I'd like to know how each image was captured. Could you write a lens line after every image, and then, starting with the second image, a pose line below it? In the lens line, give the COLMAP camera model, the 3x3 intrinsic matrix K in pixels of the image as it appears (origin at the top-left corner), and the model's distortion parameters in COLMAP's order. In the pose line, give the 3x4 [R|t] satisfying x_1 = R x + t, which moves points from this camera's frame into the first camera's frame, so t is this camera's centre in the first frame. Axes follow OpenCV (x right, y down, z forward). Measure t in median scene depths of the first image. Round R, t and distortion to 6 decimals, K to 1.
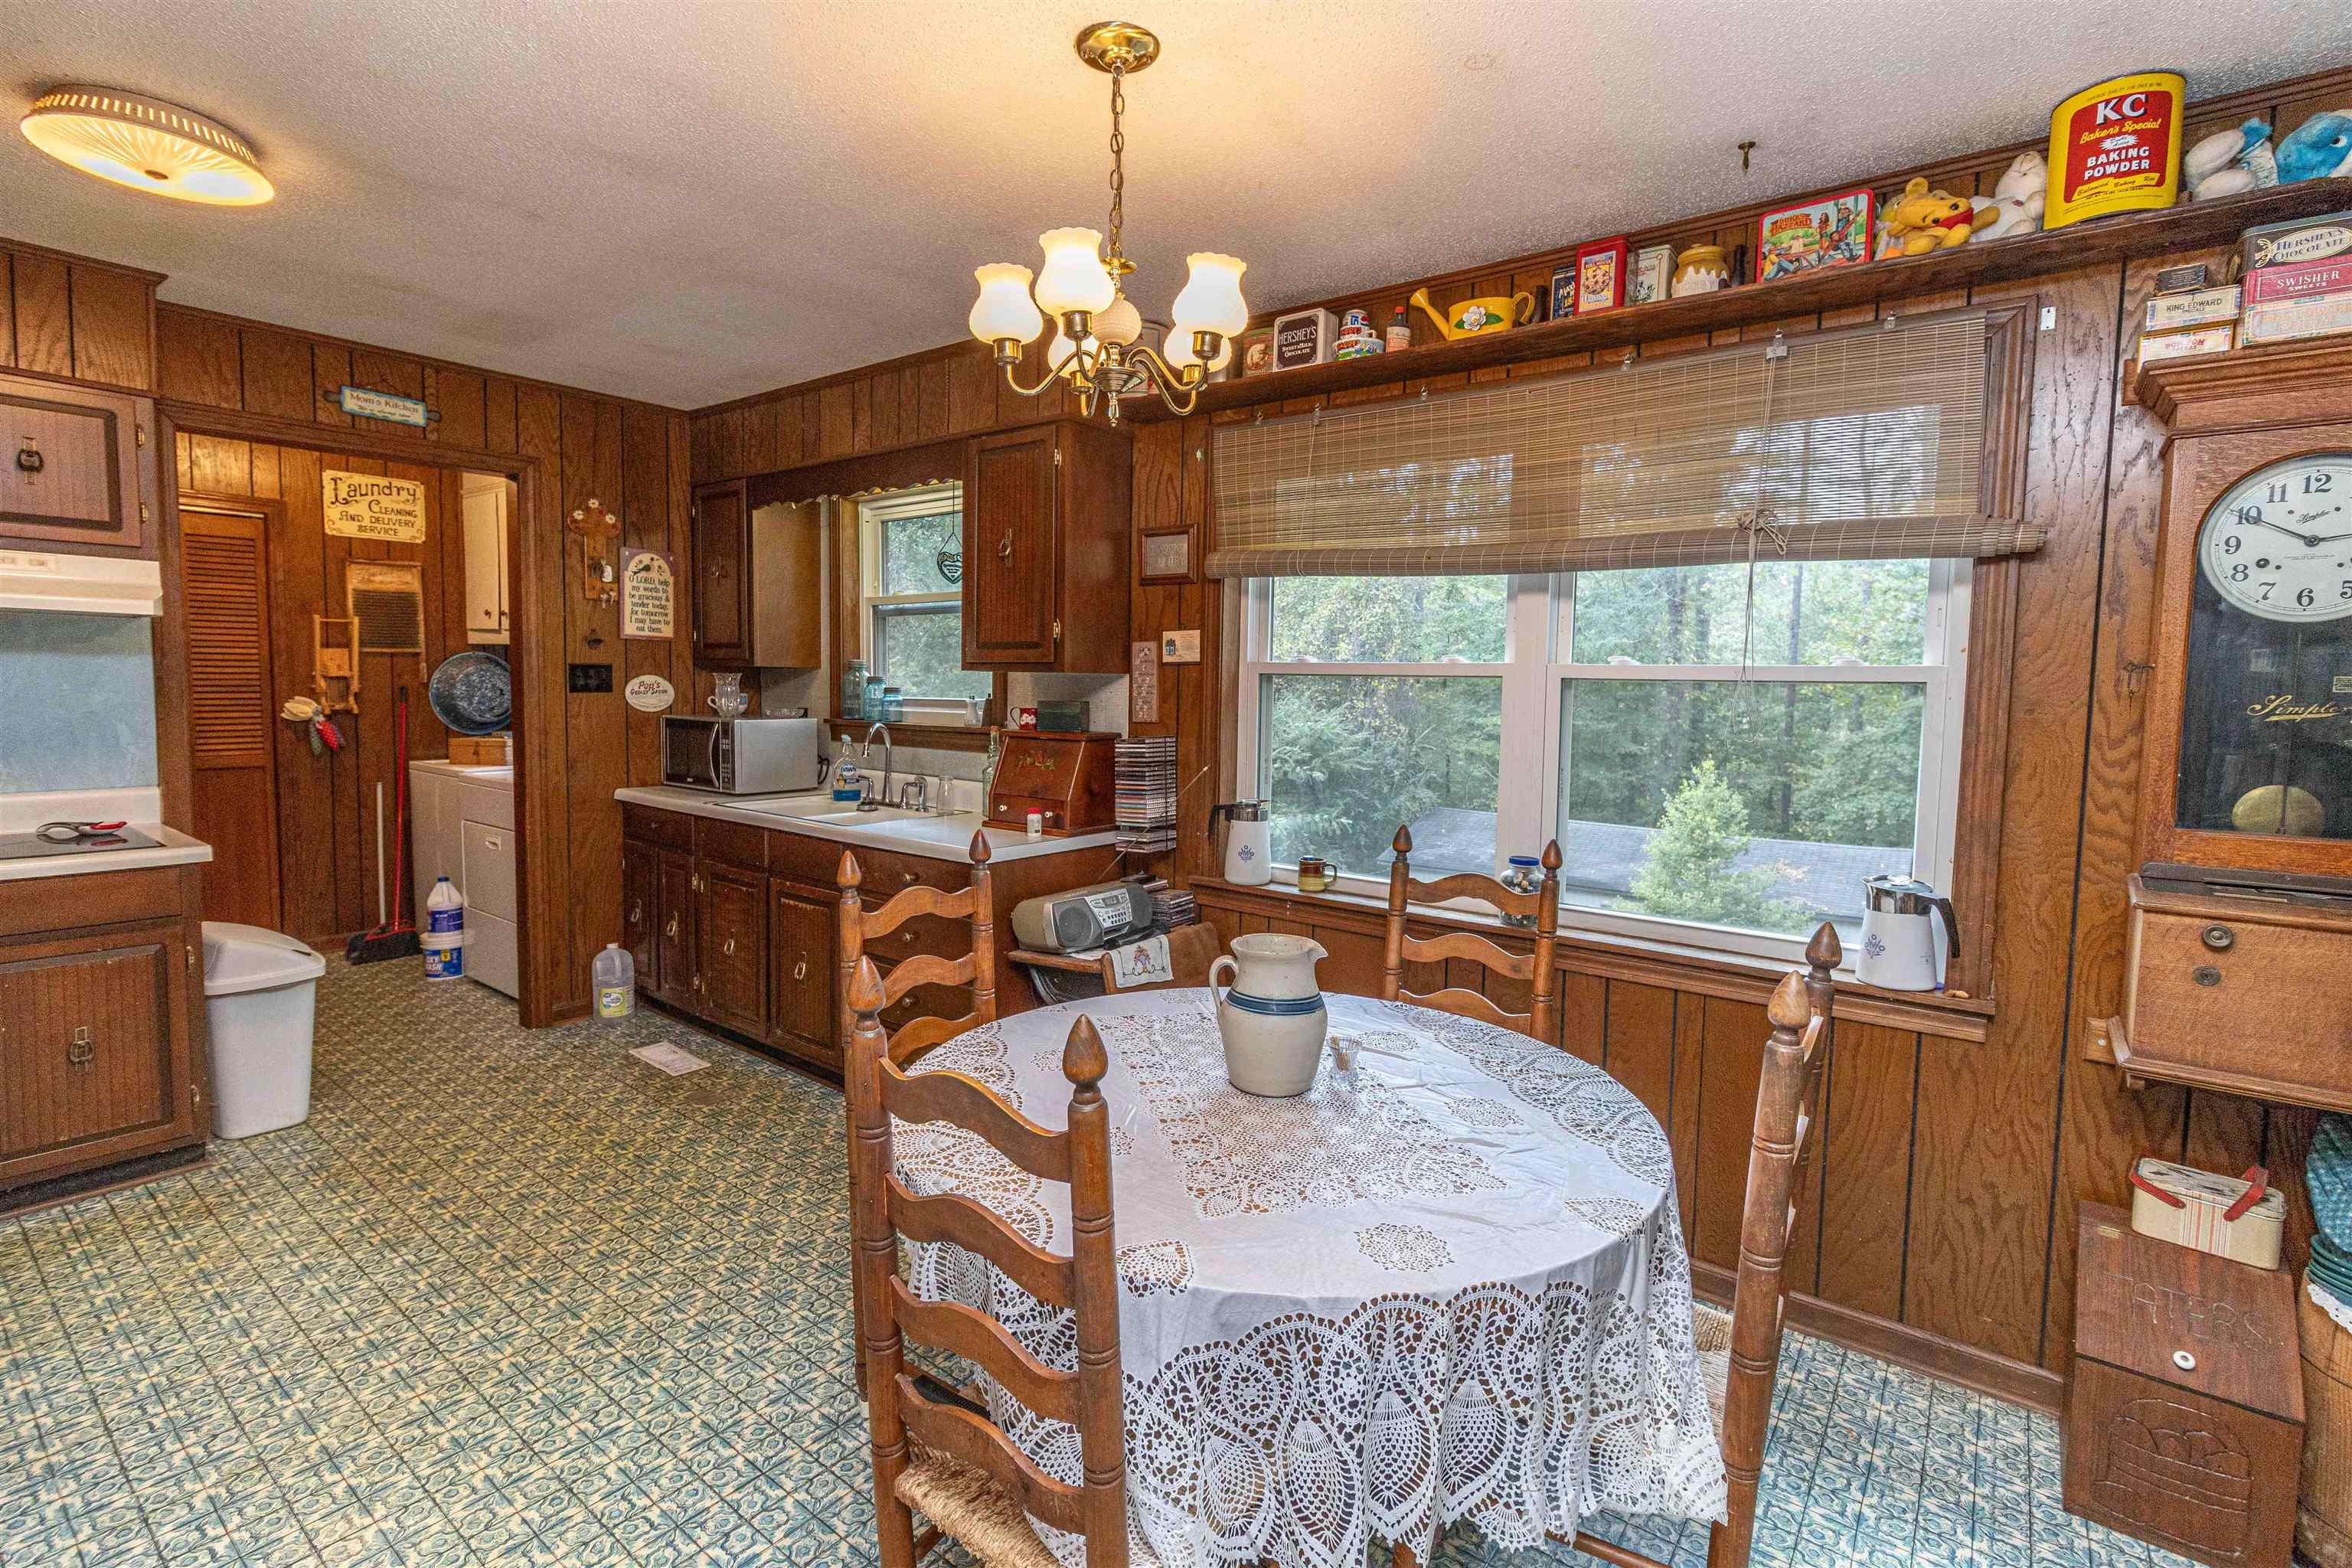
lens RADIAL K [[1085.9, 0, 1180.0], [0, 1085.9, 759.9], [0, 0, 1]] dist [-0.000451, 0.002690]
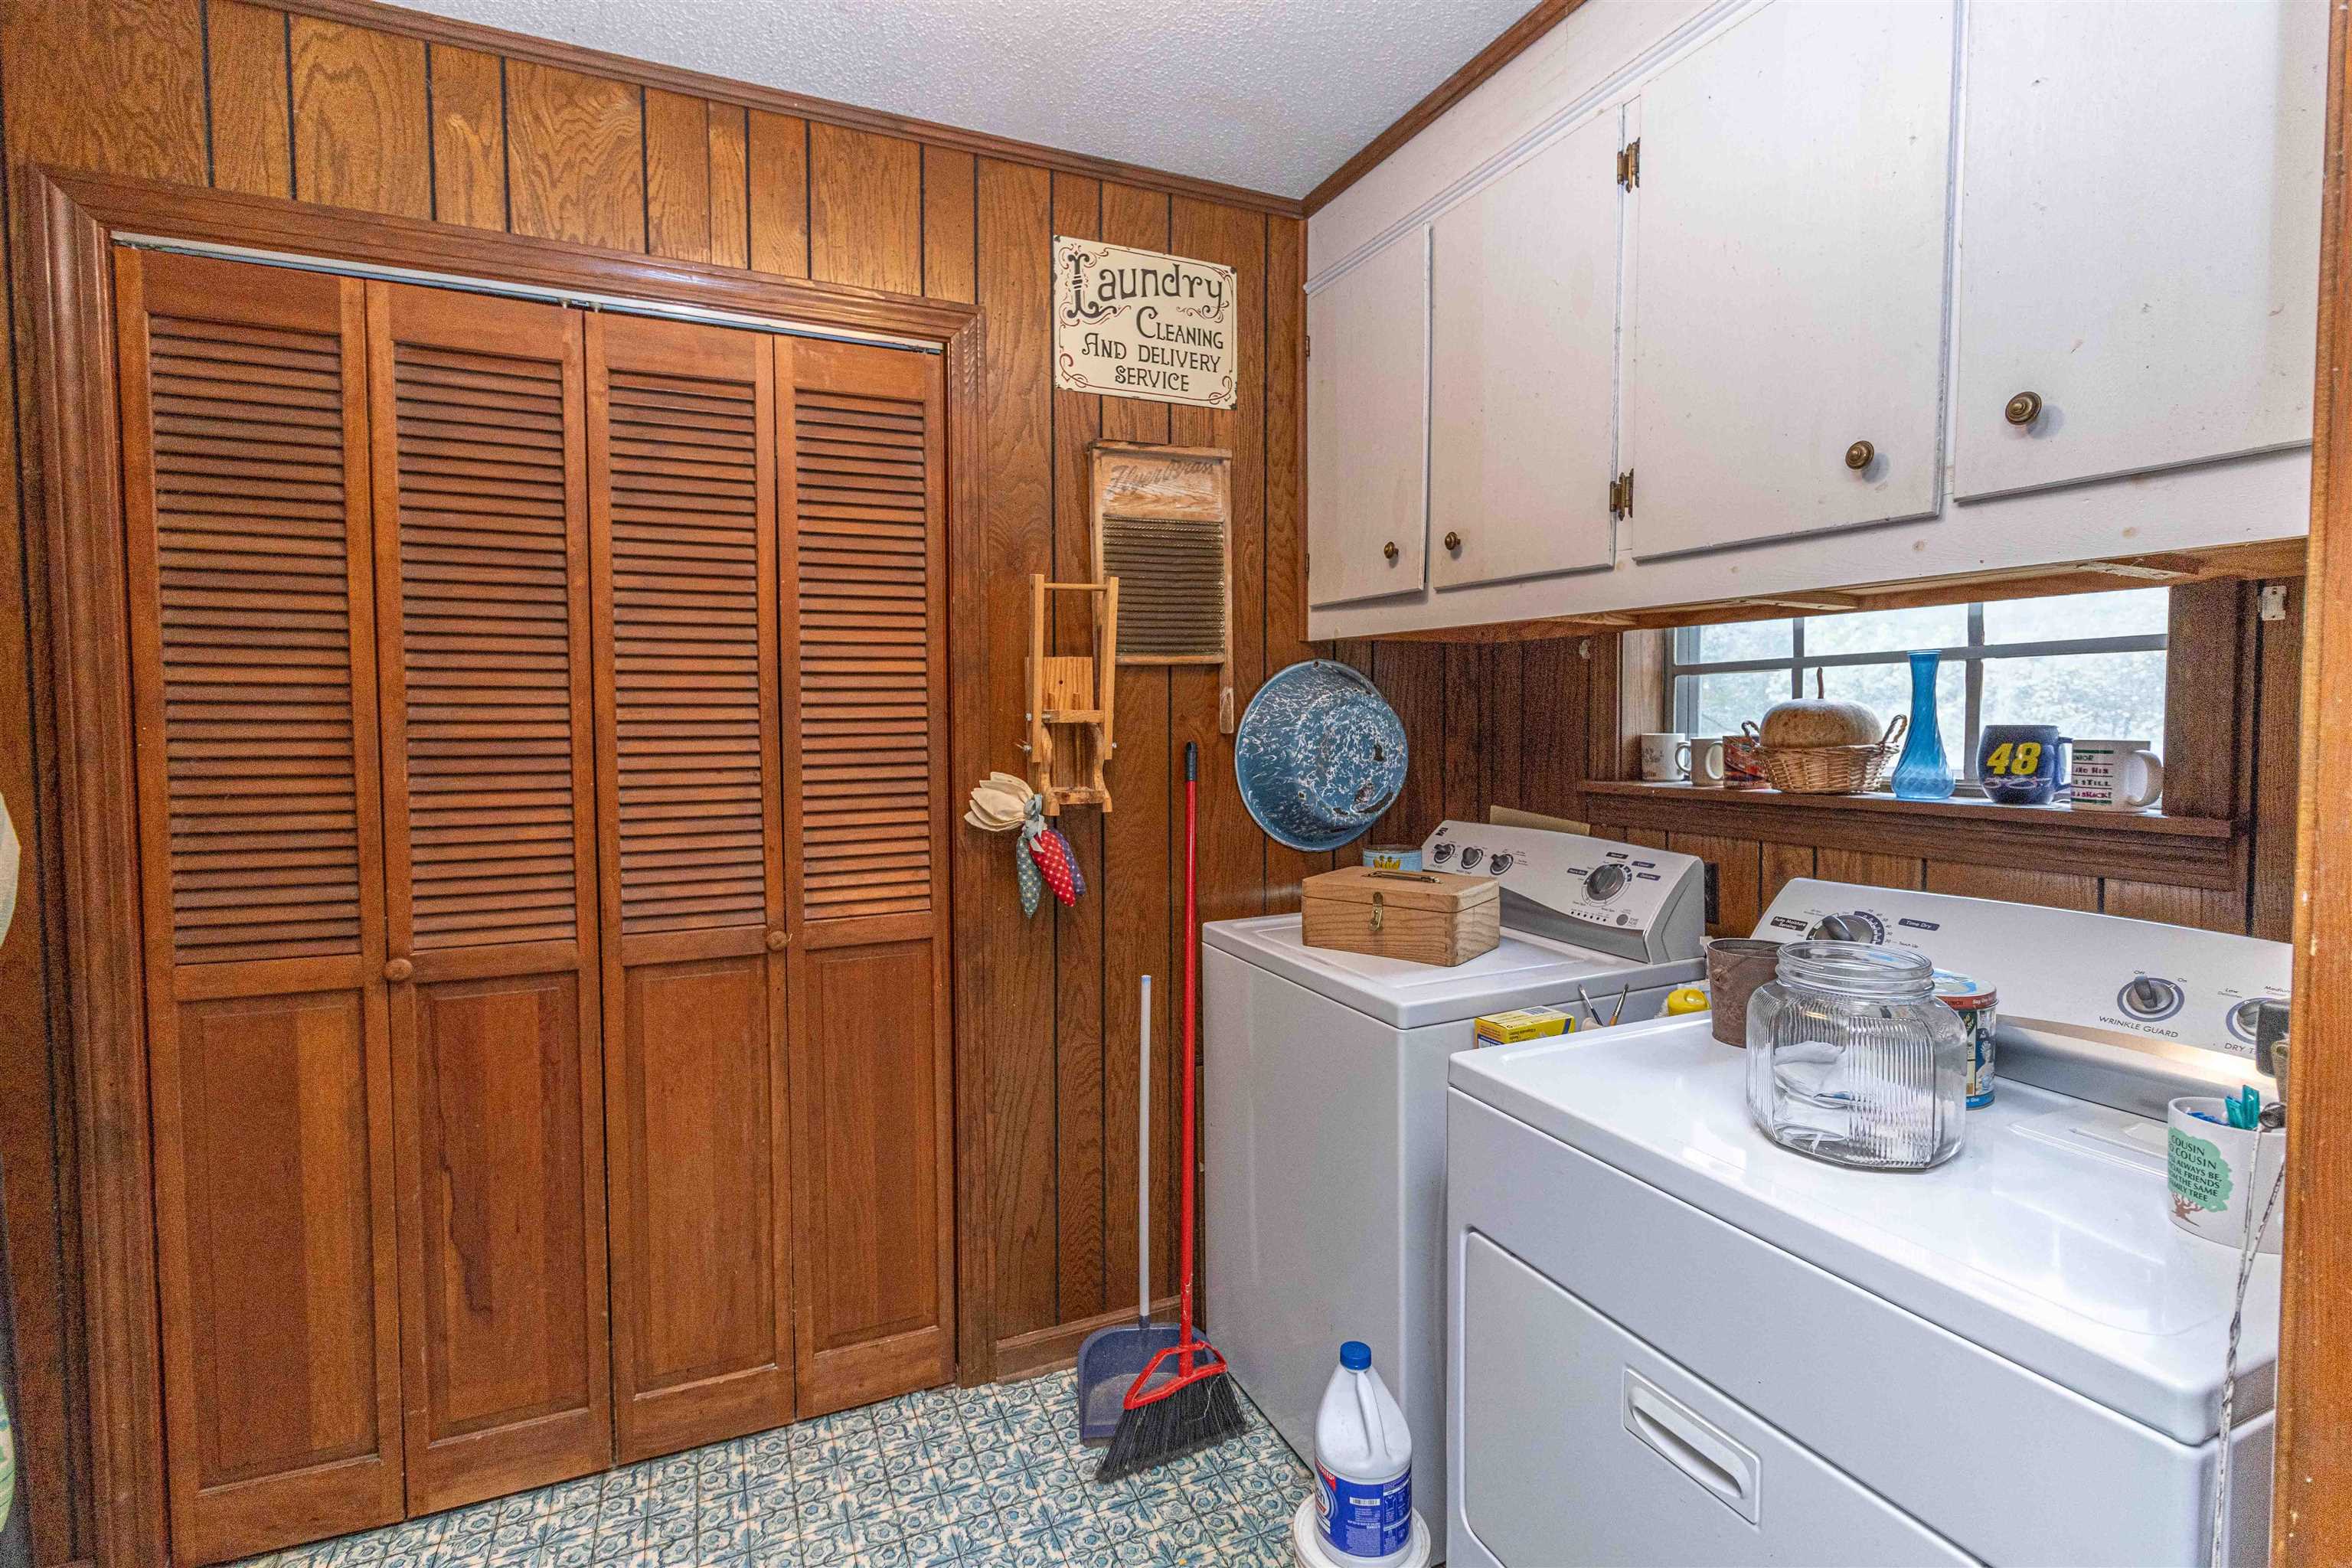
lens RADIAL K [[1085.9, 0, 1176.8], [0, 1085.9, 755.7], [0, 0, 1]] dist [-0.000451, 0.002690]
pose [[0.880947, -0.000168, -0.473215, -0.825761], [-0.016178, 0.999405, -0.030471, -0.079514], [0.472939, 0.034499, 0.880420, 0.992919]]
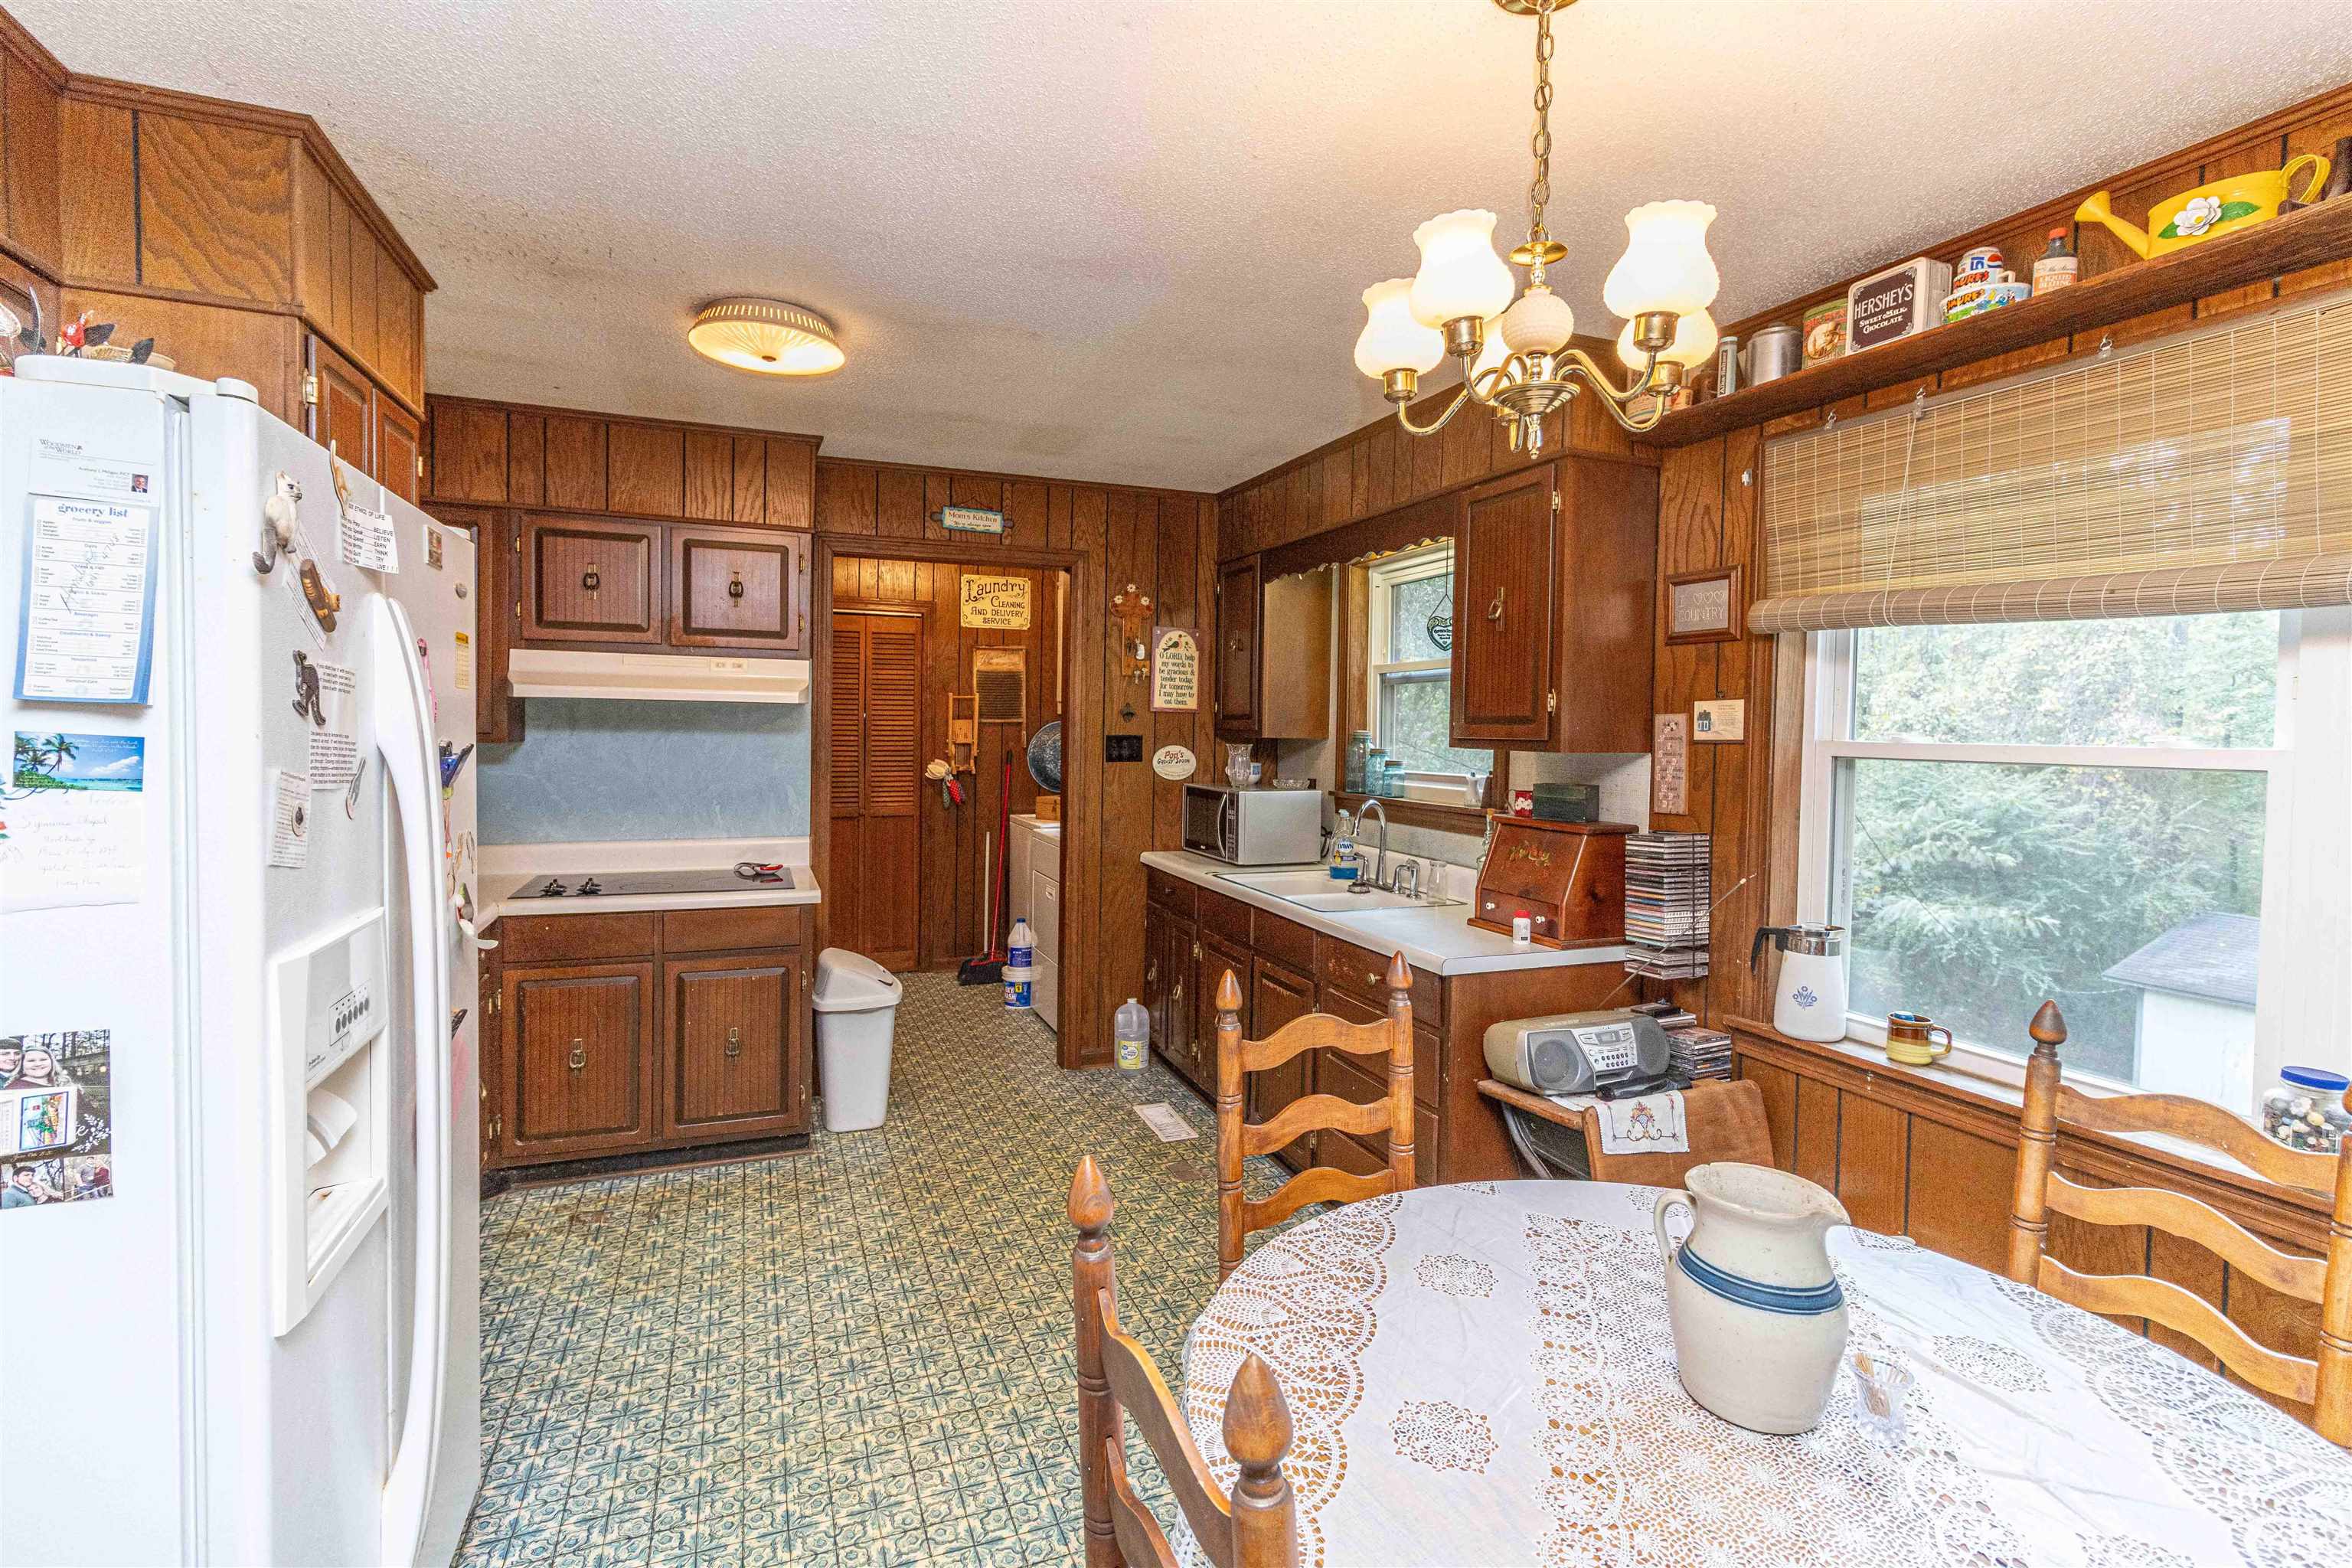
lens RADIAL K [[1085.9, 0, 1175.2], [0, 1085.9, 759.7], [0, 0, 1]] dist [-0.000451, 0.002690]
pose [[0.861392, 0.012429, -0.507788, 0.062763], [-0.037327, 0.998546, -0.038881, -0.030670], [0.506567, 0.052446, 0.860604, 0.122934]]
